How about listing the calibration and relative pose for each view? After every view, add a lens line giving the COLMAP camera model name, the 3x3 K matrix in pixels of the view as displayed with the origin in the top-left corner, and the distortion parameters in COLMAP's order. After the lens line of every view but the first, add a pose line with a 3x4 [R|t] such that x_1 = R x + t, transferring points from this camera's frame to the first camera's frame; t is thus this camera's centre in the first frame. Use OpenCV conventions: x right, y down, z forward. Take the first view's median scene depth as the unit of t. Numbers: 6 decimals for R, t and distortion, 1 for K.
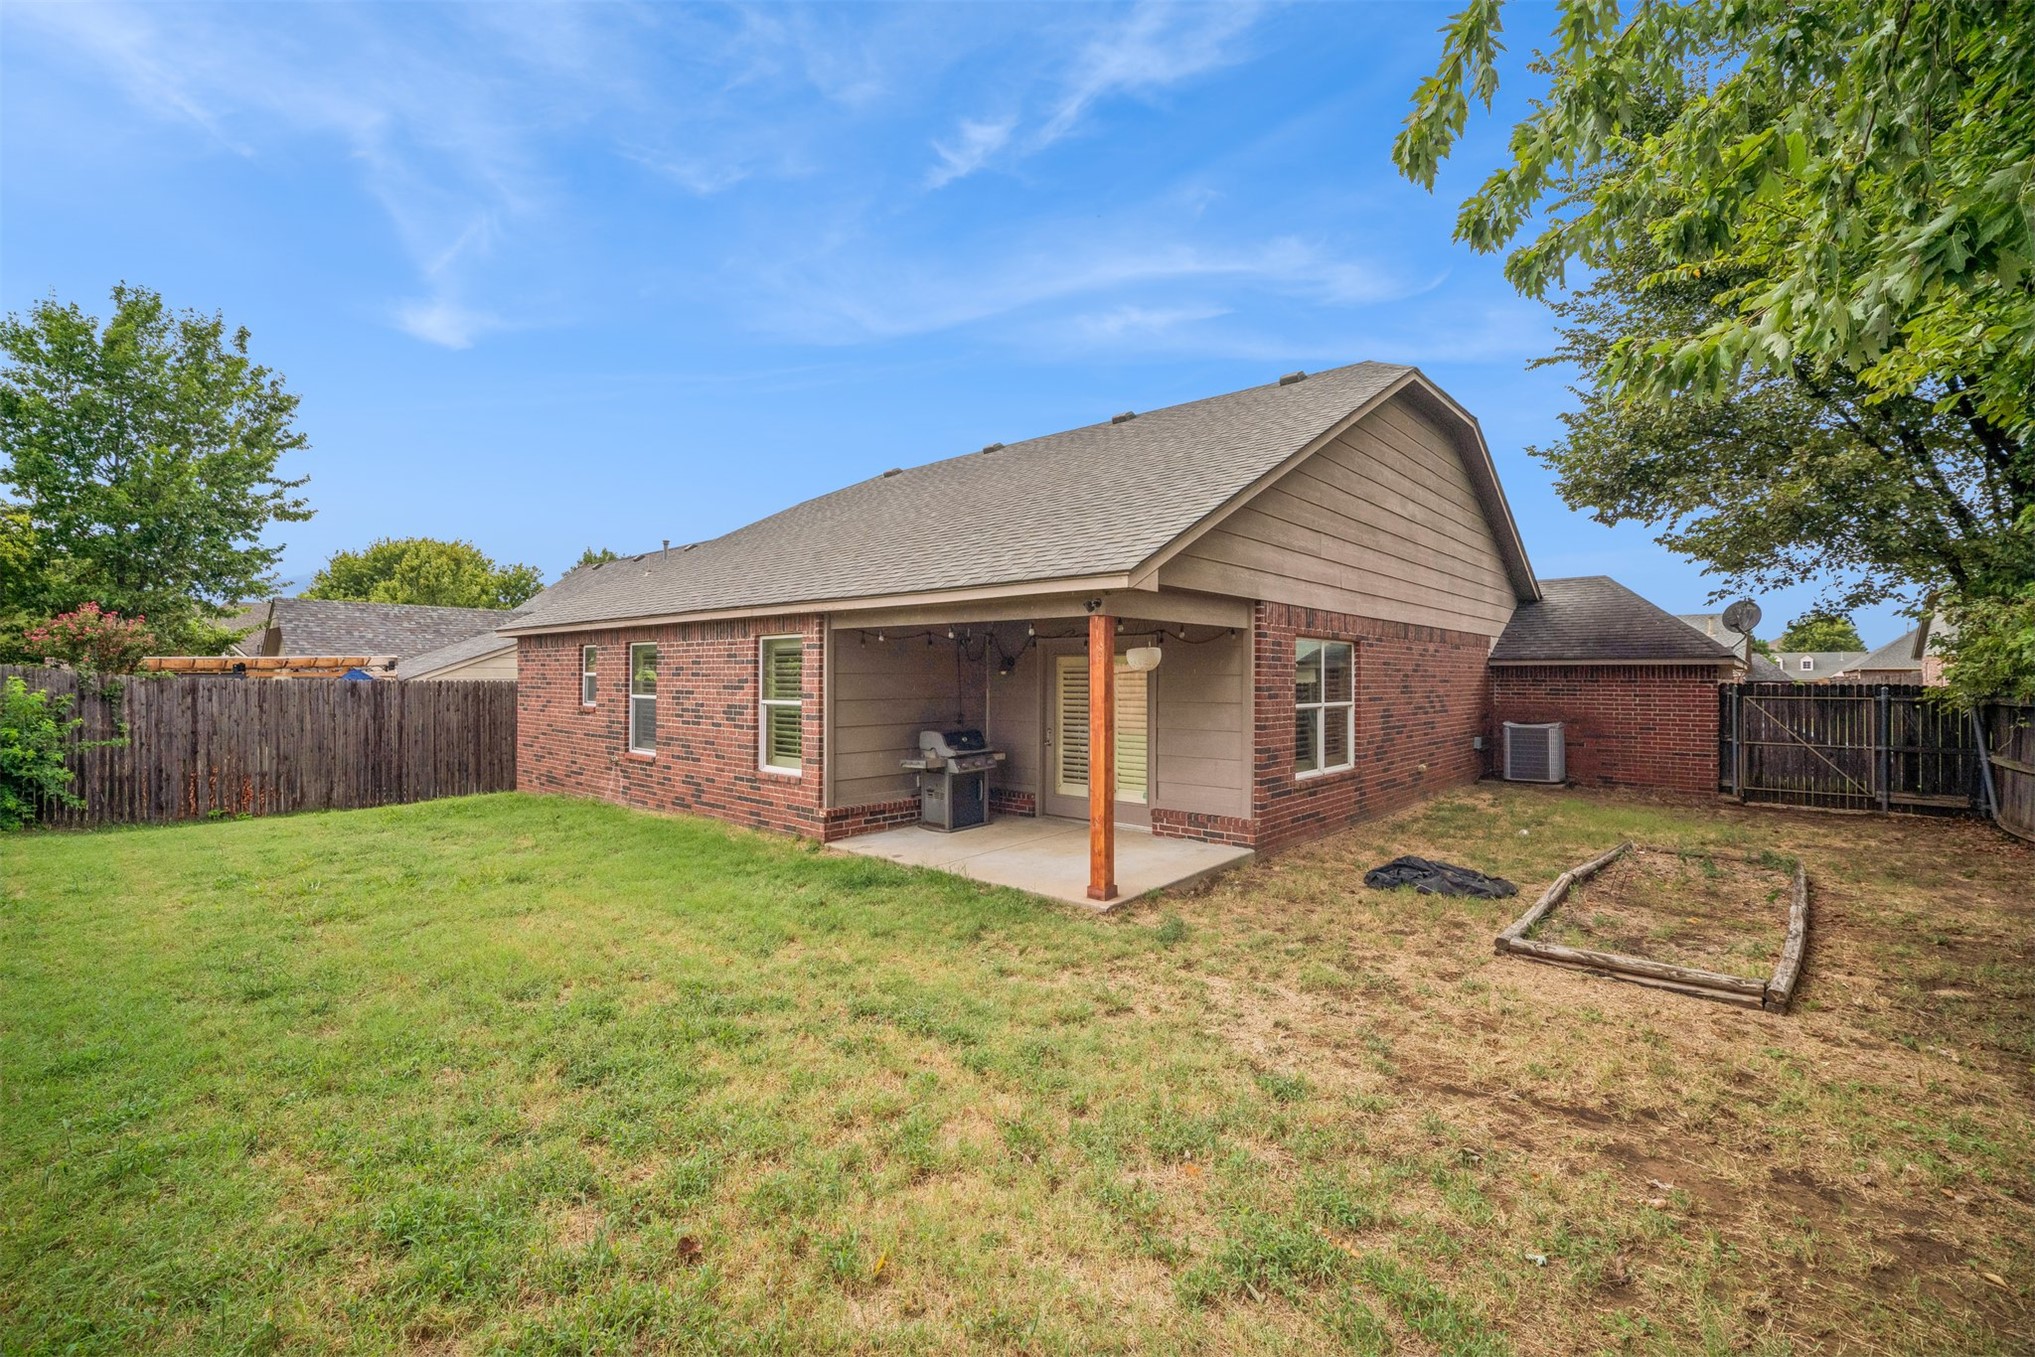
lens RADIAL K [[871.5, 0, 1014.0], [0, 871.5, 680.3], [0, 0, 1]] dist [-0.002582, -0.000168]
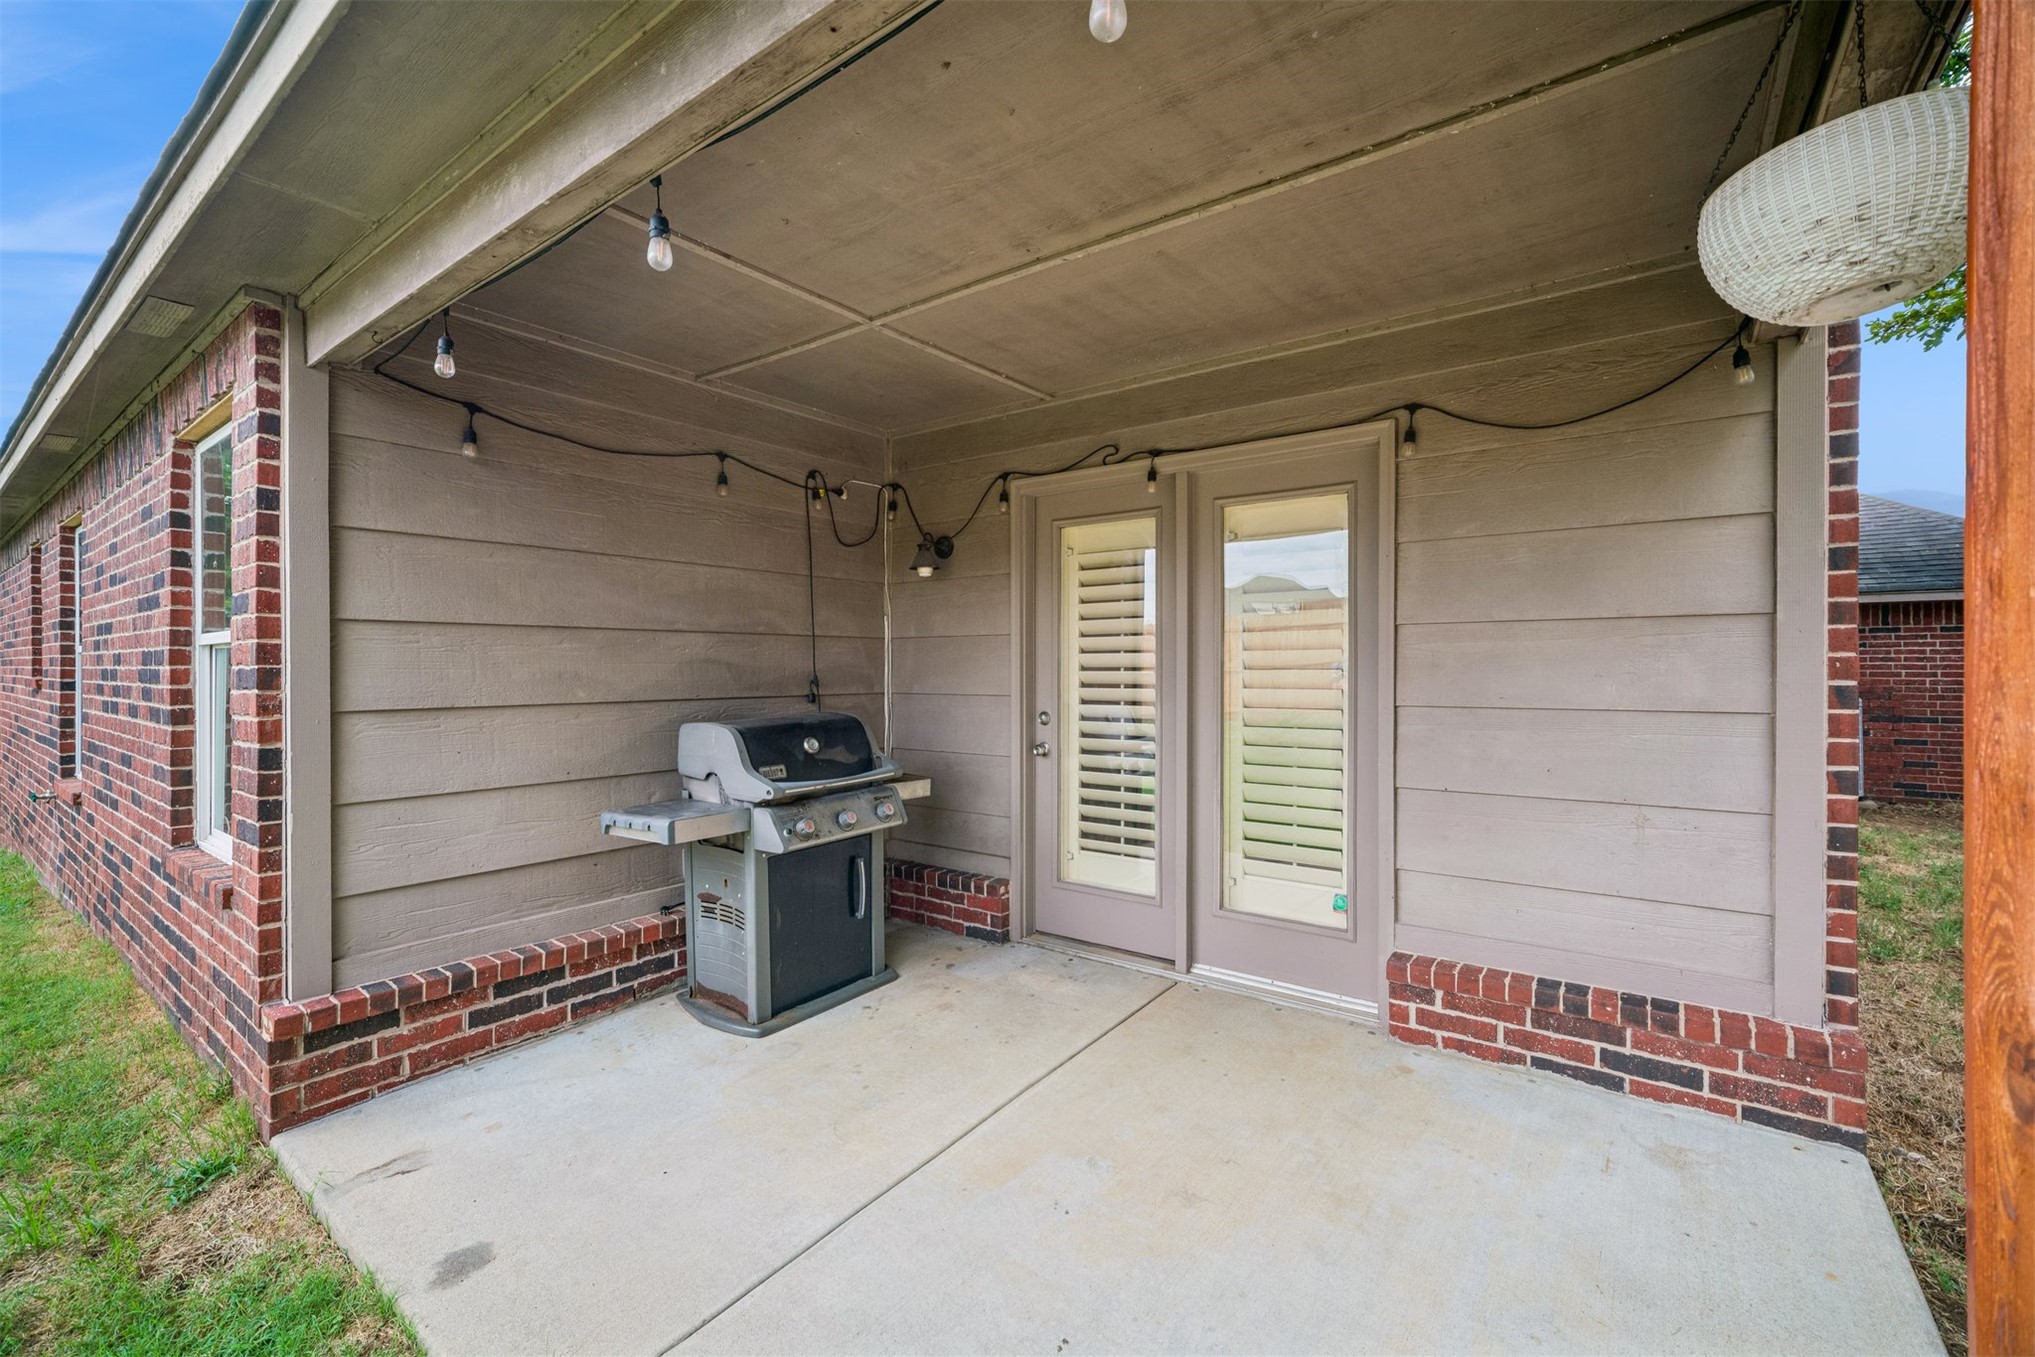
lens RADIAL K [[871.5, 0, 1015.5], [0, 871.5, 677.6], [0, 0, 1]] dist [-0.002582, -0.000168]
pose [[0.996143, -0.005850, 0.087548, -0.006066], [0.005137, 0.999952, 0.008367, 0.037981], [-0.087593, -0.007885, 0.996125, 0.642349]]
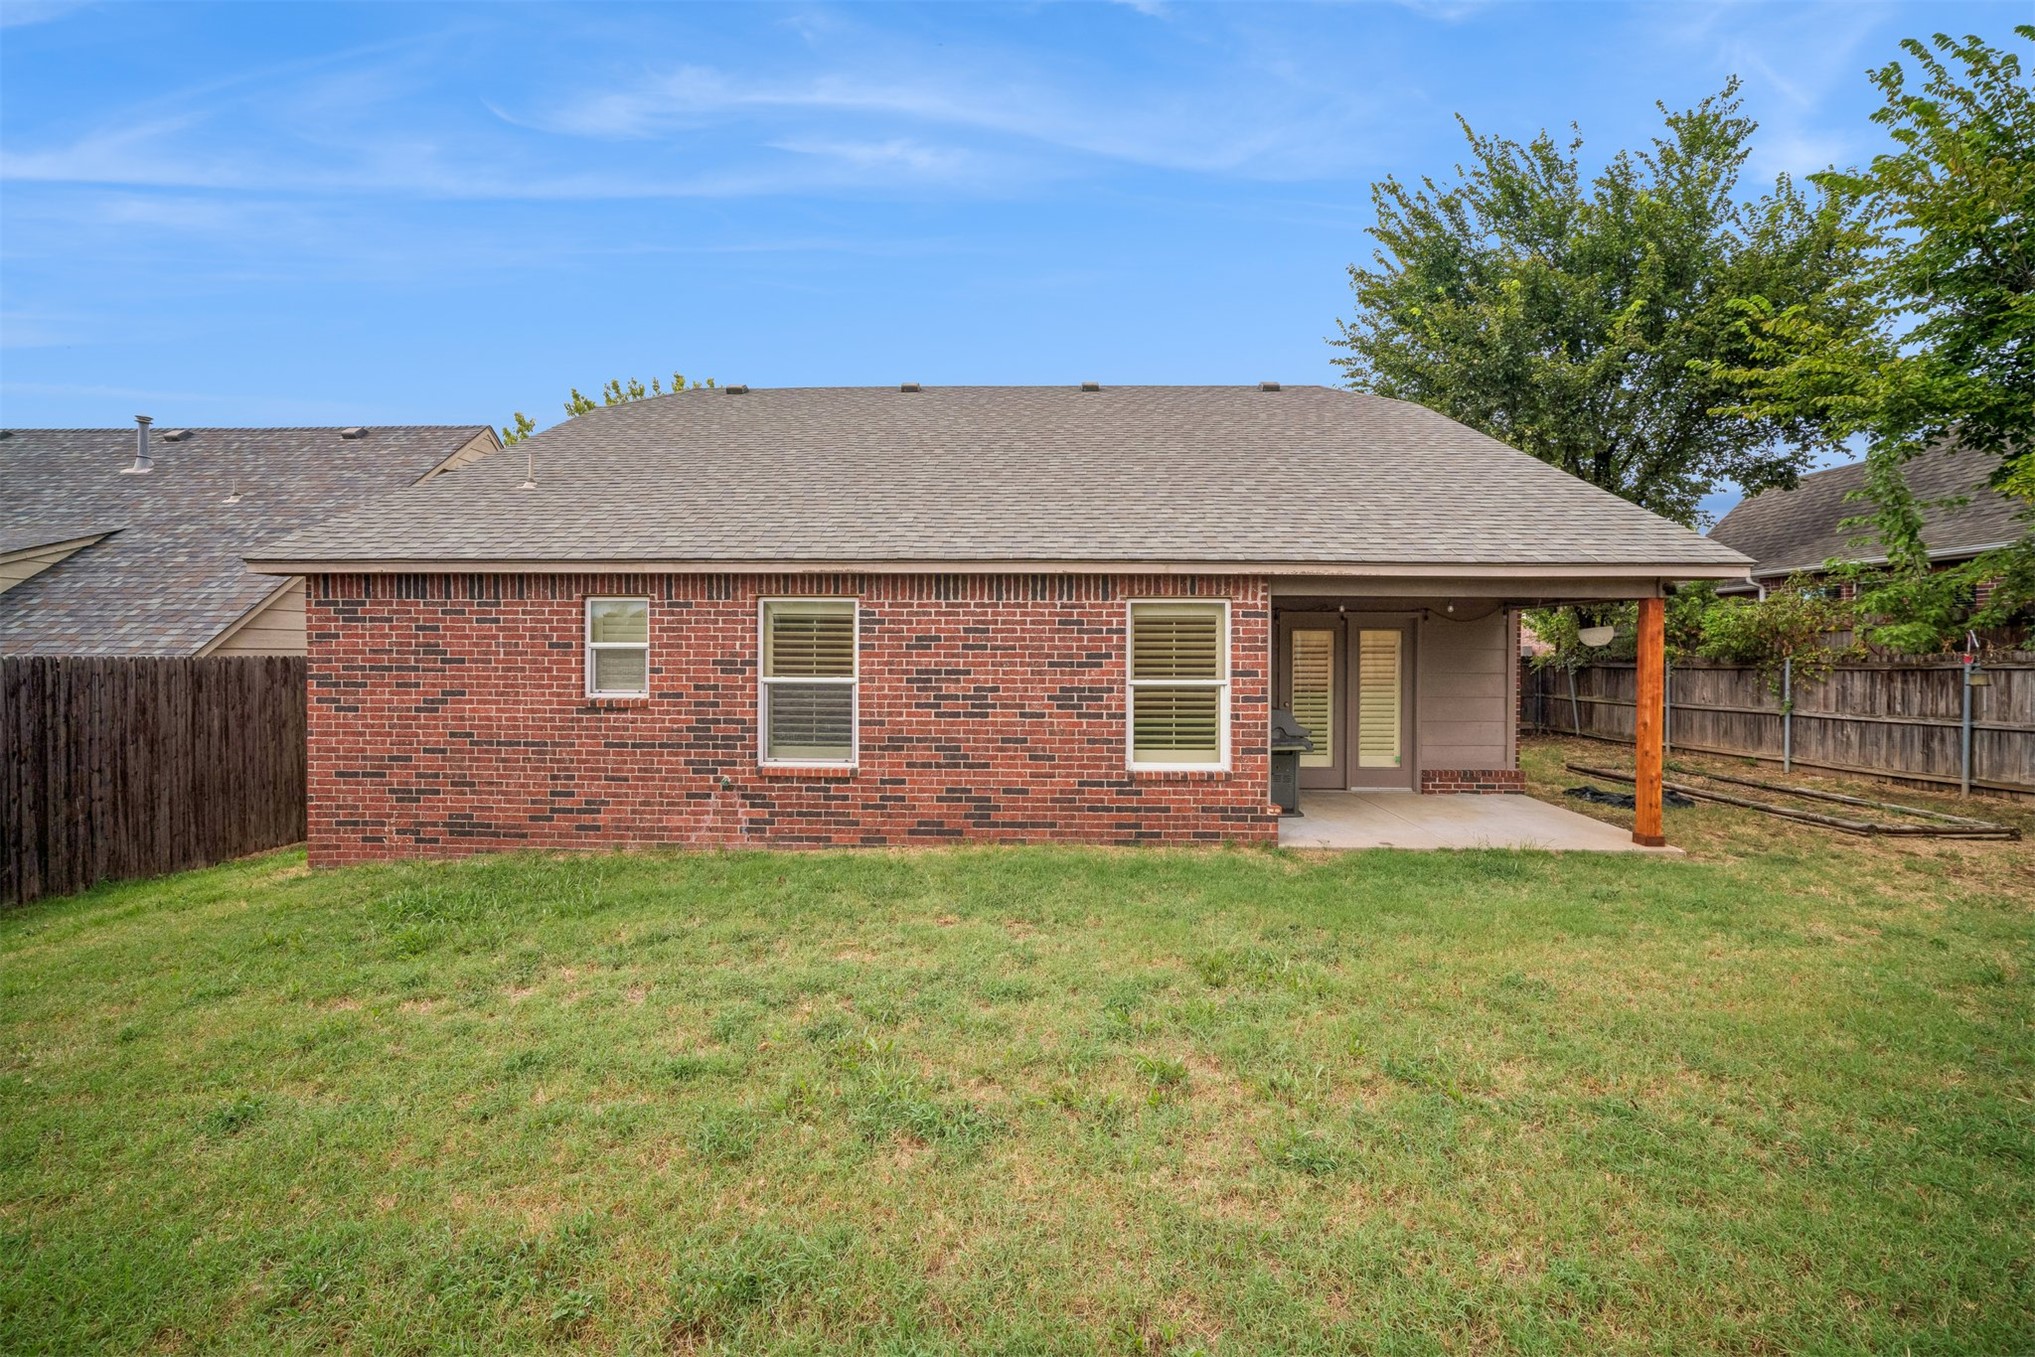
lens RADIAL K [[871.5, 0, 1016.5], [0, 871.5, 664.1], [0, 0, 1]] dist [-0.002582, -0.000168]
pose [[0.754546, -0.011989, 0.656138, -0.877944], [-0.000779, 0.999816, 0.019164, -0.006763], [-0.656247, -0.014971, 0.754398, 0.473842]]
